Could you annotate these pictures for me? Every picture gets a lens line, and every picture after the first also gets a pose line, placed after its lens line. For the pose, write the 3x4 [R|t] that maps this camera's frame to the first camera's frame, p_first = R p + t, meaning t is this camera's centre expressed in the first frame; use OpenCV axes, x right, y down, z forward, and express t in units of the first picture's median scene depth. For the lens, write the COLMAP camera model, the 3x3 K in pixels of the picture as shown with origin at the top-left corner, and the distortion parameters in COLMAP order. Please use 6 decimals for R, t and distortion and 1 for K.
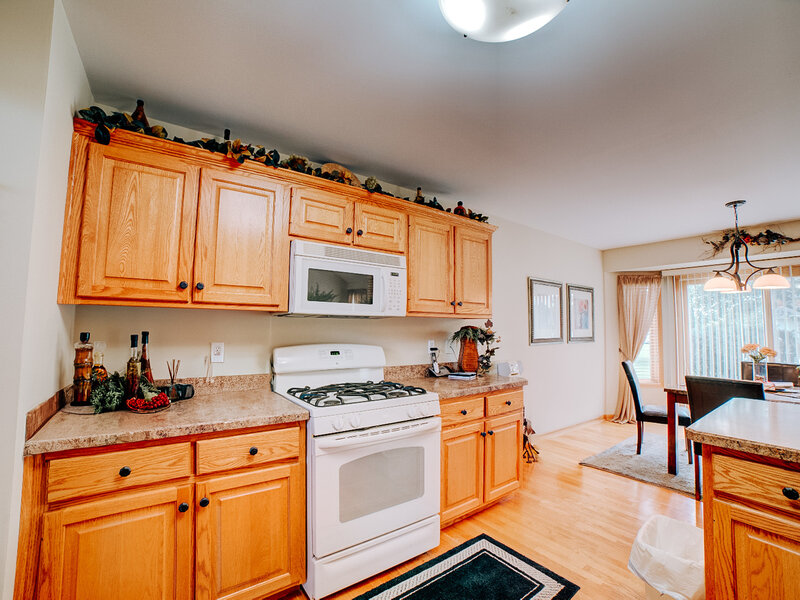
lens RADIAL K [[355.8, 0, 397.5], [0, 355.8, 302.8], [0, 0, 1]] dist [-0.109861, 0.038957]
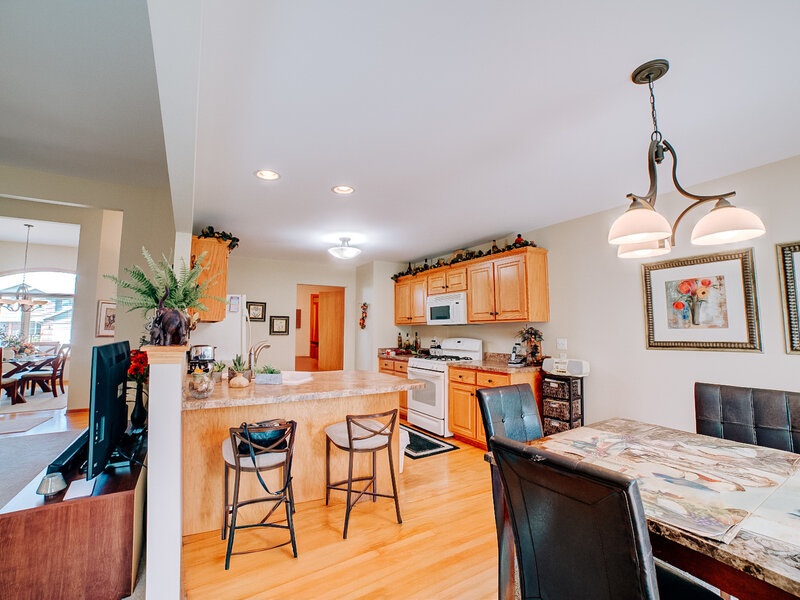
lens RADIAL K [[355.8, 0, 397.5], [0, 355.8, 302.8], [0, 0, 1]] dist [-0.109861, 0.038957]
pose [[-0.082062, -0.084553, -0.993034, 1.336759], [0.071716, 0.993311, -0.090503, 0.050150], [0.994044, -0.078644, -0.075449, 0.550322]]
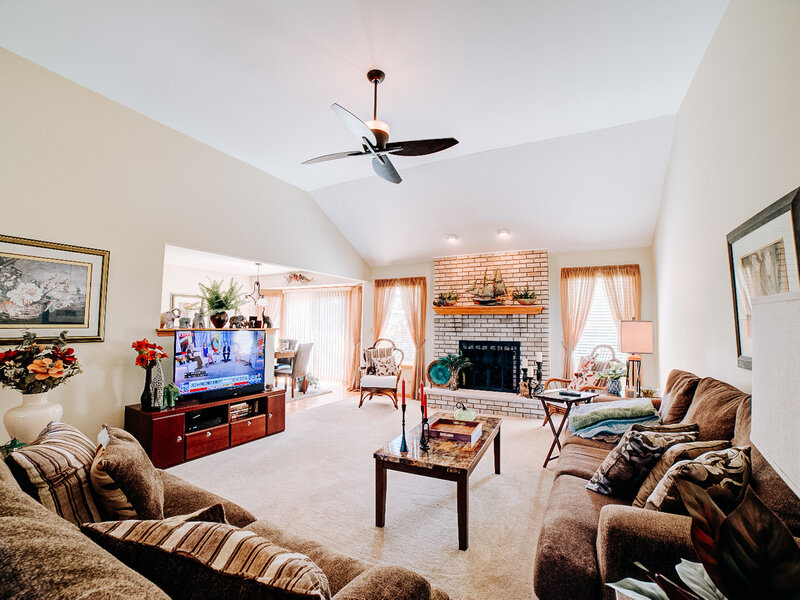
lens RADIAL K [[355.8, 0, 397.5], [0, 355.8, 302.8], [0, 0, 1]] dist [-0.109861, 0.038957]
pose [[0.906463, 0.031107, 0.421139, 0.778829], [-0.037239, 0.999286, 0.006341, -0.083417], [-0.420641, -0.021431, 0.906974, -1.254758]]
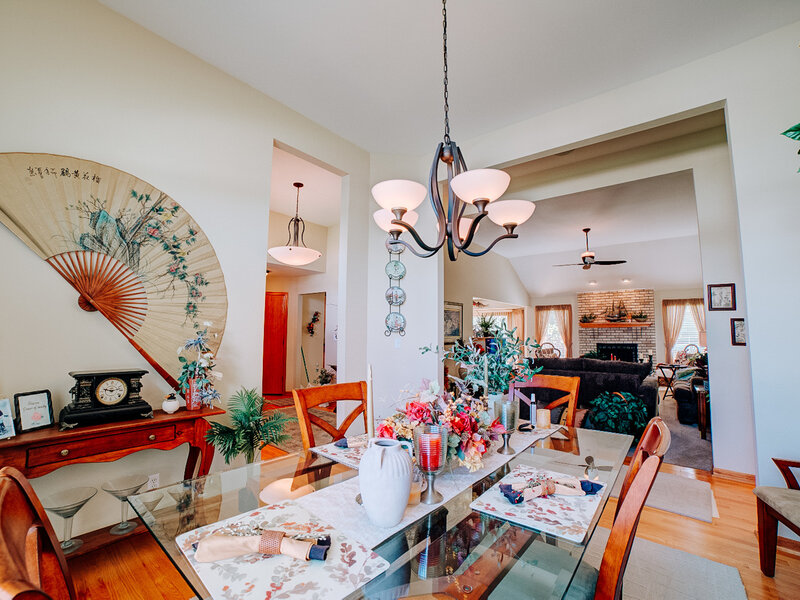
lens RADIAL K [[355.8, 0, 397.5], [0, 355.8, 302.8], [0, 0, 1]] dist [-0.109861, 0.038957]
pose [[0.968805, 0.024339, 0.246624, -0.454011], [-0.021793, 0.999677, -0.013050, -0.155202], [-0.246862, 0.007269, 0.969023, -2.107750]]
